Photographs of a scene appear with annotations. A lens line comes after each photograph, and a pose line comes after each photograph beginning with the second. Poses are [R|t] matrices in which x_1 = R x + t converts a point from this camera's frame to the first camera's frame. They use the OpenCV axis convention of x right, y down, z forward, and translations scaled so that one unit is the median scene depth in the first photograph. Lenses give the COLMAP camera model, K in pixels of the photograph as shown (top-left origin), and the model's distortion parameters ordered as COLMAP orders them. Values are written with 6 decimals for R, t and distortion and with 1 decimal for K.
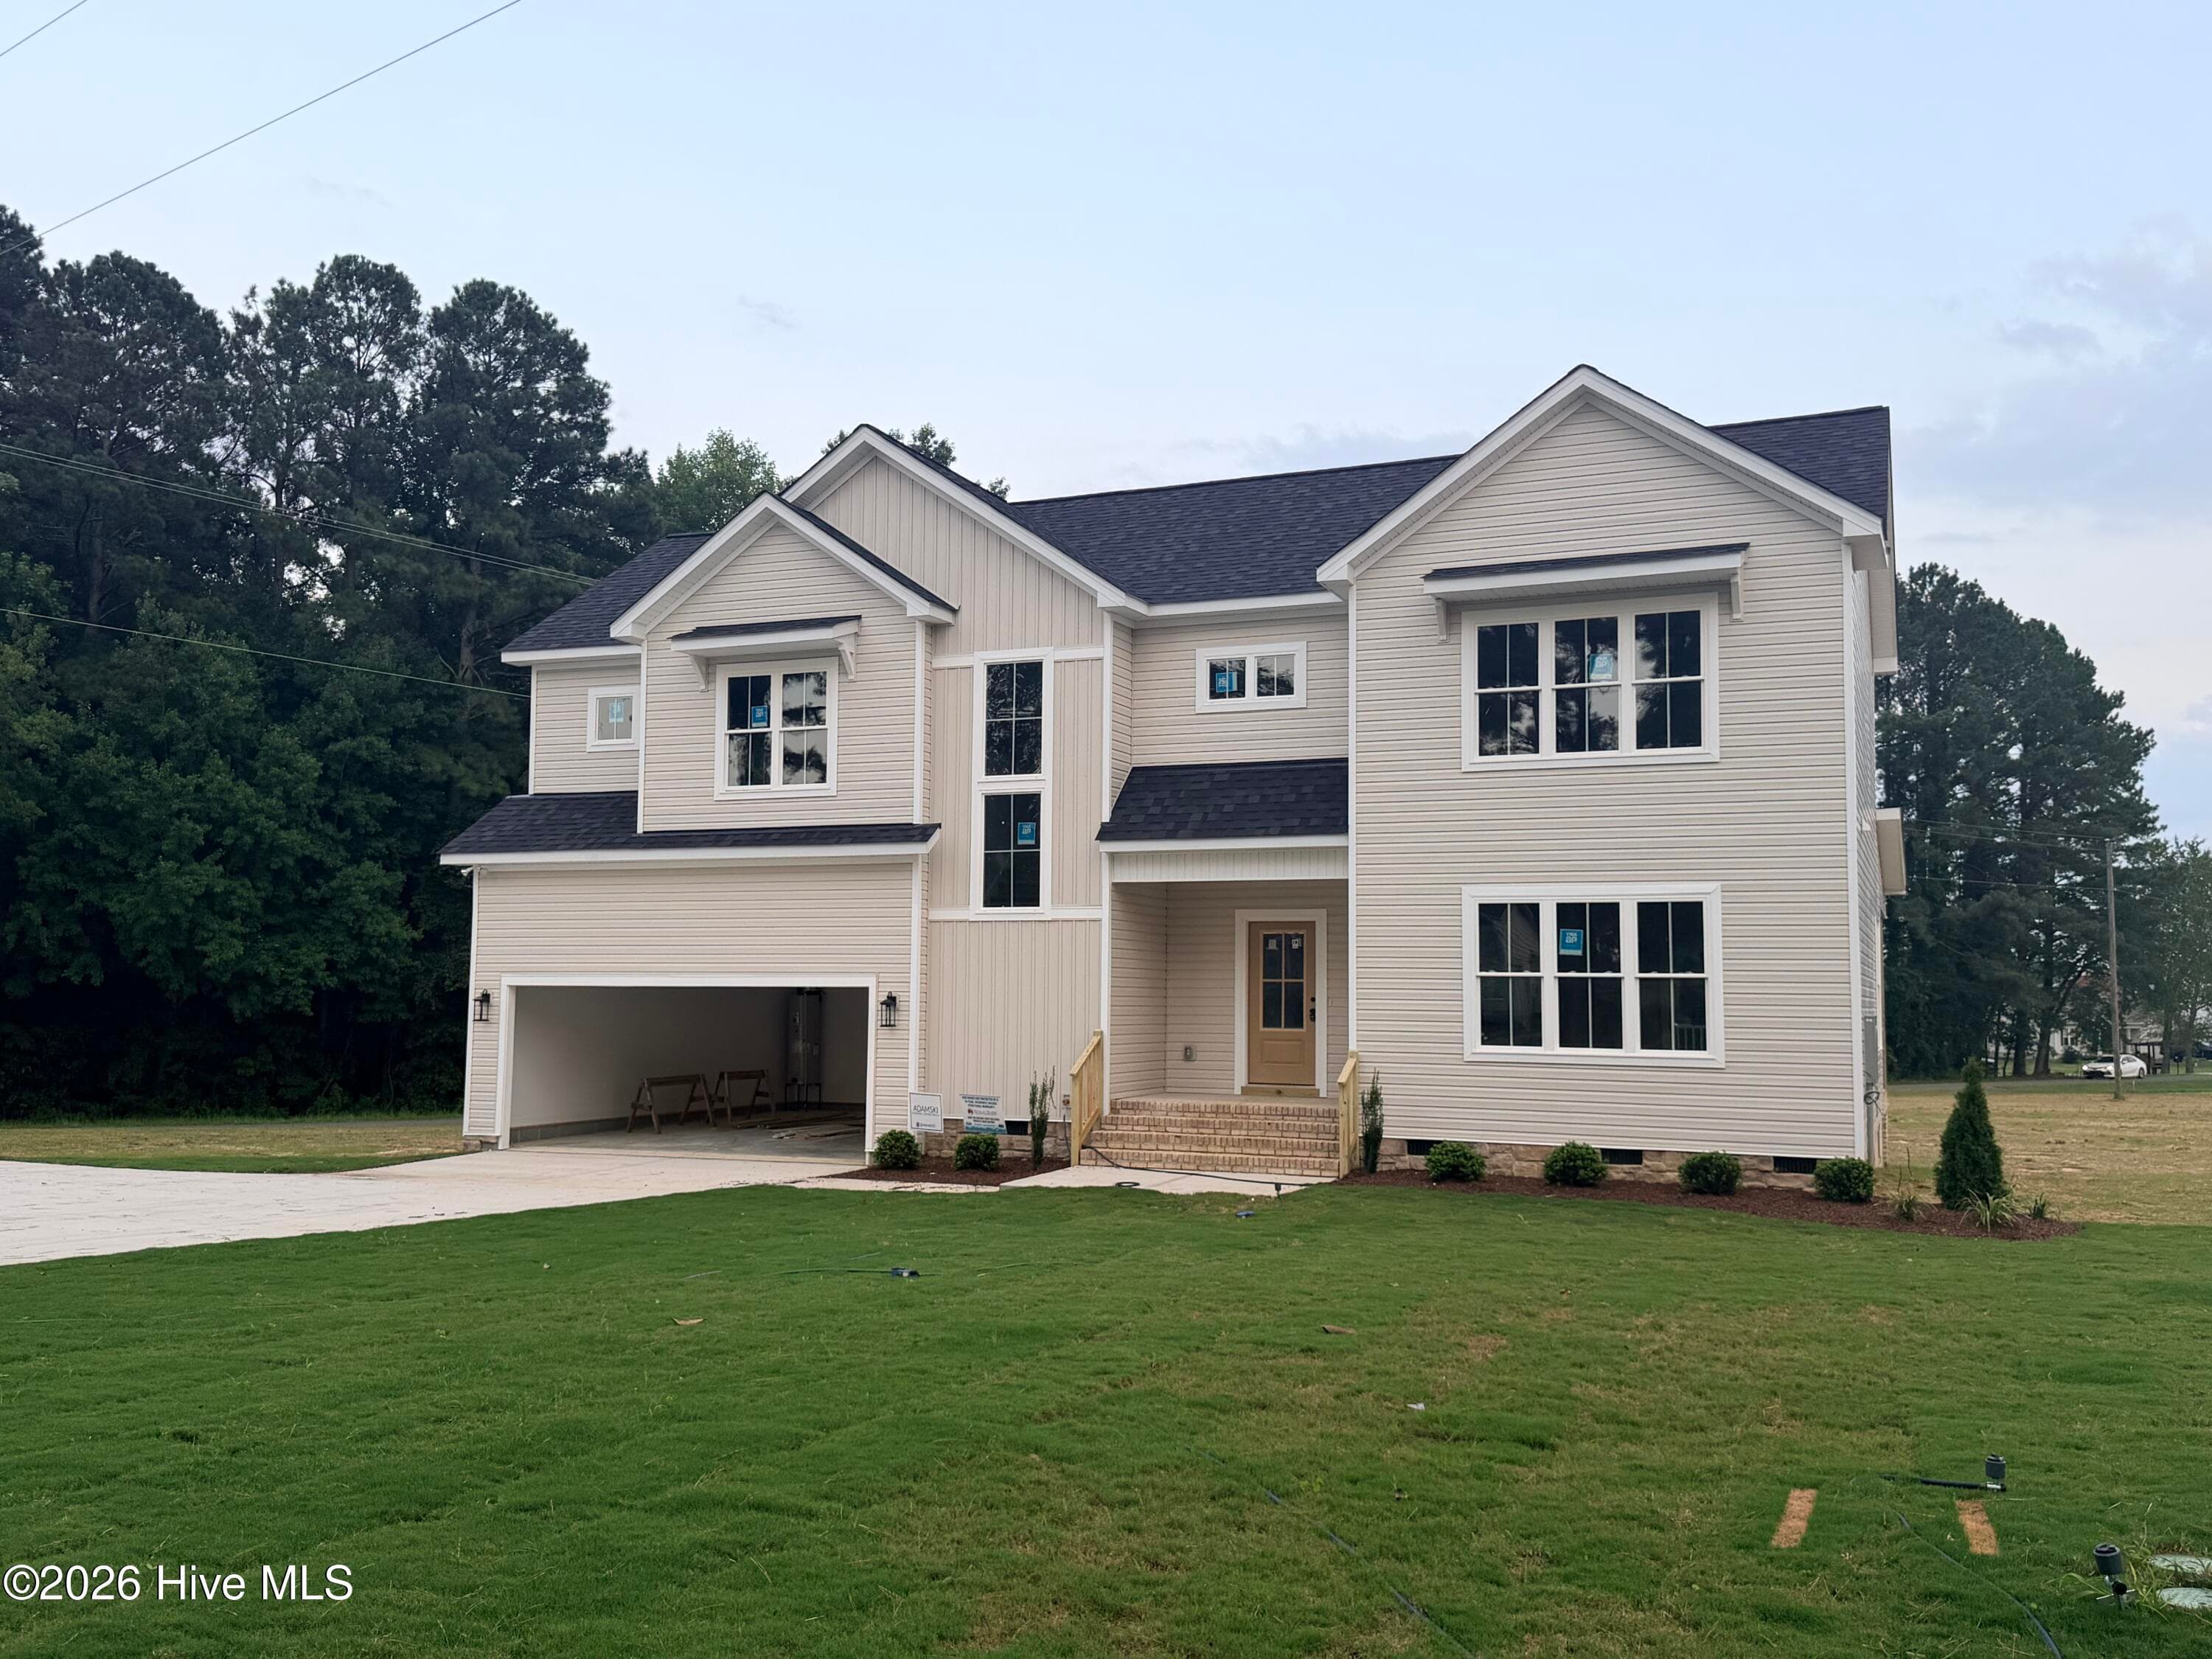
lens RADIAL K [[1821.3, 0, 1082.5], [0, 1821.3, 842.4], [0, 0, 1]] dist [0.107541, -0.007791]
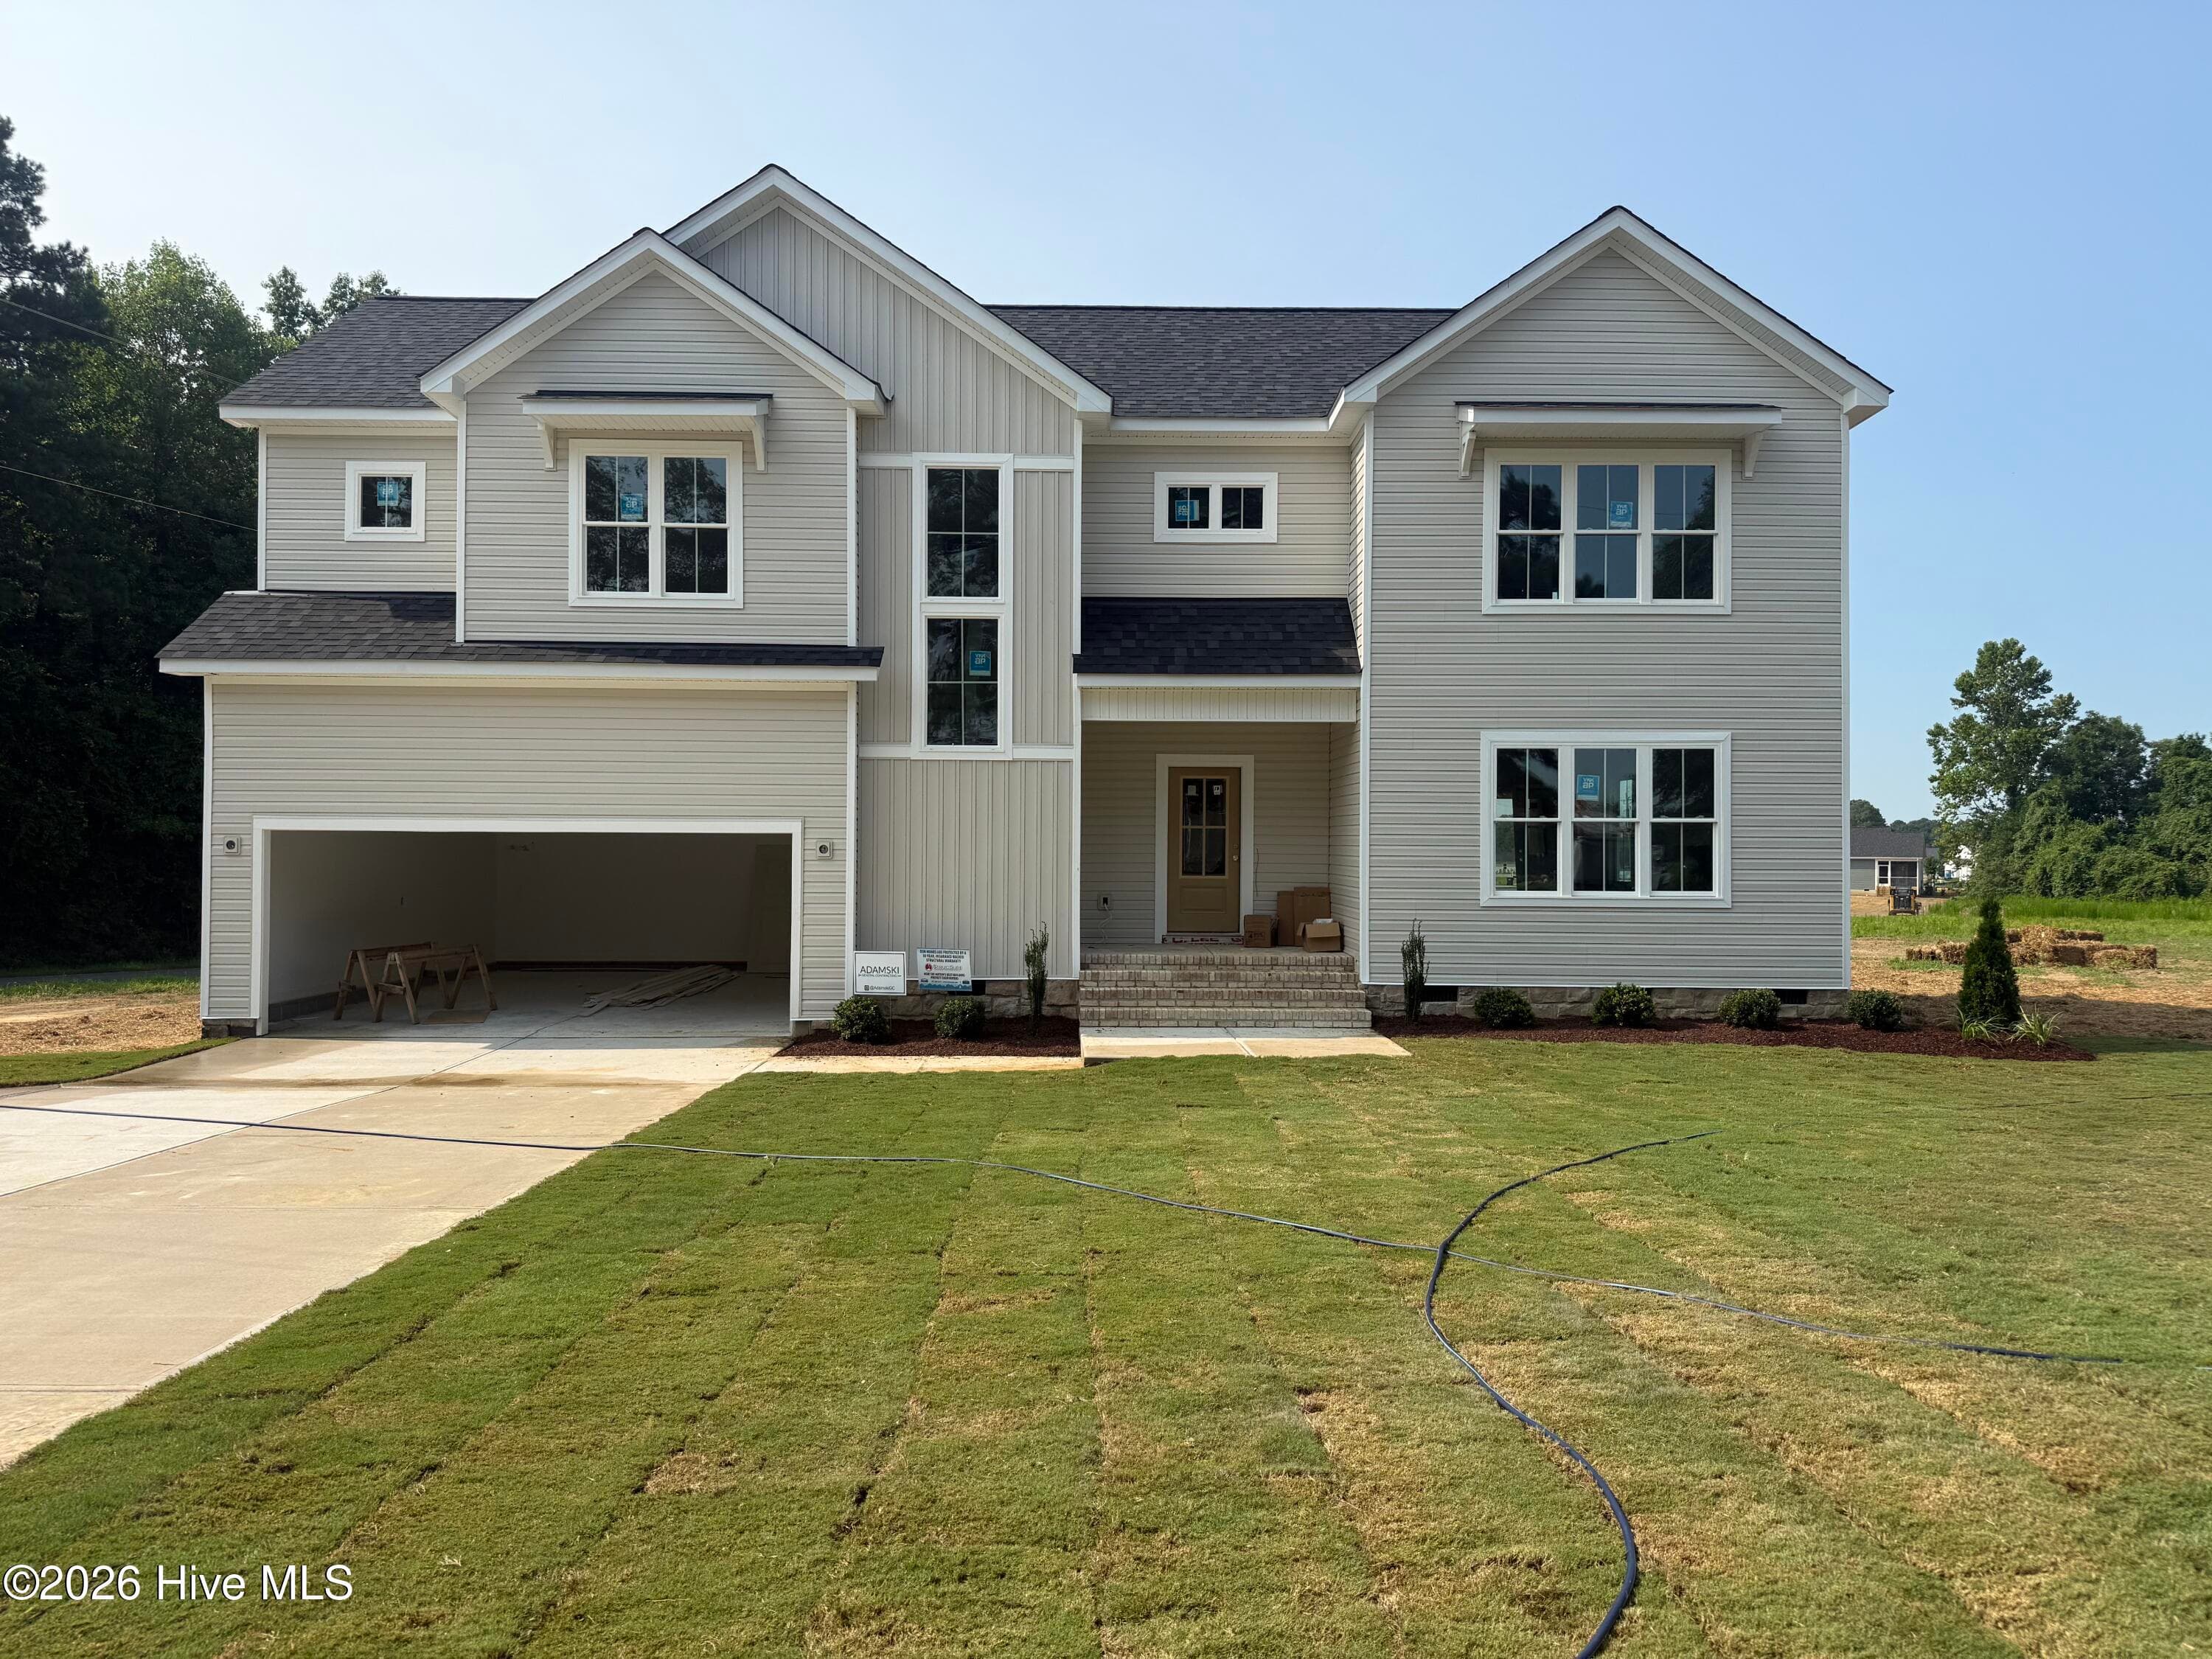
lens RADIAL K [[1559.7, 0, 1063.1], [0, 1559.7, 828.5], [0, 0, 1]] dist [0.108520, -0.123888]
pose [[0.919034, 0.002796, 0.394169, -0.295456], [-0.030653, 0.997454, 0.064393, 0.025393], [-0.392985, -0.071261, 0.916779, 0.268958]]
